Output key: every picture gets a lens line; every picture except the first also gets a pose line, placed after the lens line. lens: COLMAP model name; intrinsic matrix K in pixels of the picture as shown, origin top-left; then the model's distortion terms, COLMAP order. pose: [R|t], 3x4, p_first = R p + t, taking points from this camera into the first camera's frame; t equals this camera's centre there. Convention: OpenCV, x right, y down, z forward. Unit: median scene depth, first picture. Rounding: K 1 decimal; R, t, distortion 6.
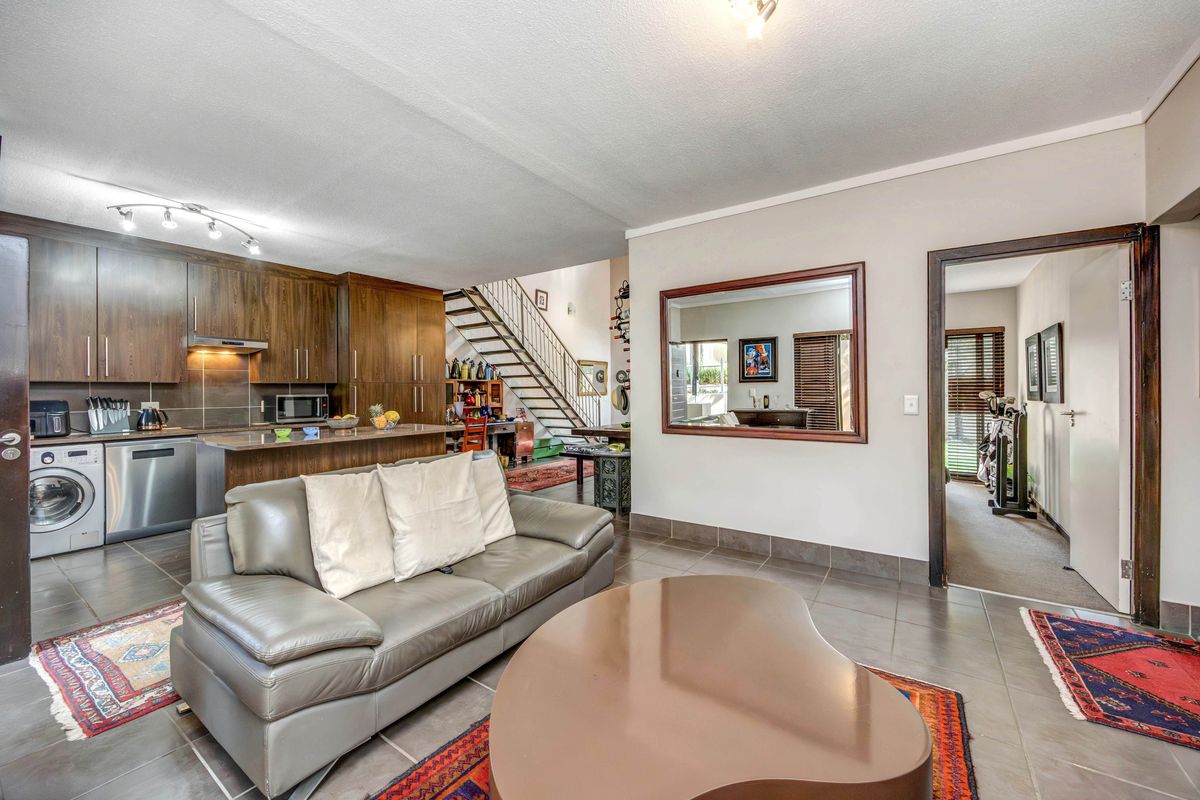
lens RADIAL K [[467.1, 0, 596.1], [0, 467.1, 397.3], [0, 0, 1]] dist [-0.001117, -0.000115]
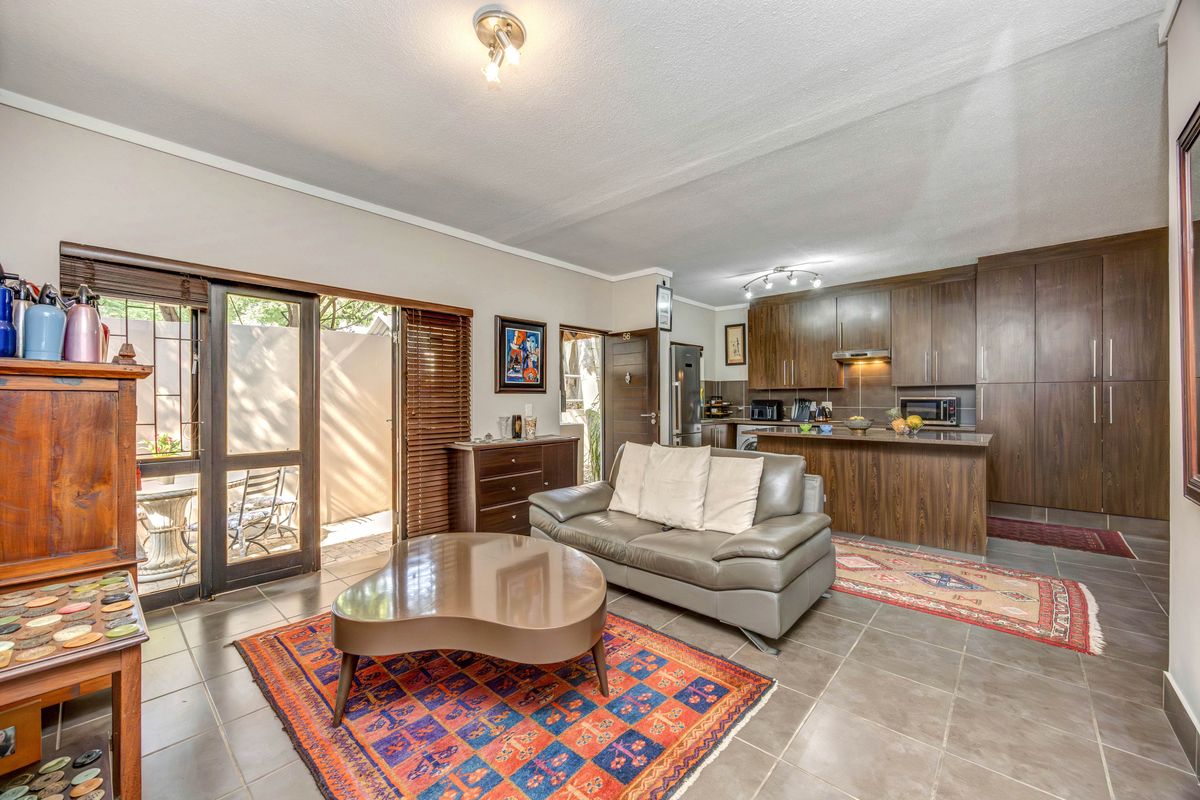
lens RADIAL K [[467.1, 0, 596.1], [0, 467.1, 397.3], [0, 0, 1]] dist [-0.001117, -0.000115]
pose [[-0.122658, 0.003455, -0.992443, 0.570960], [-0.001540, 0.999992, 0.003671, -0.007627], [0.992448, 0.001978, -0.122652, 0.524725]]
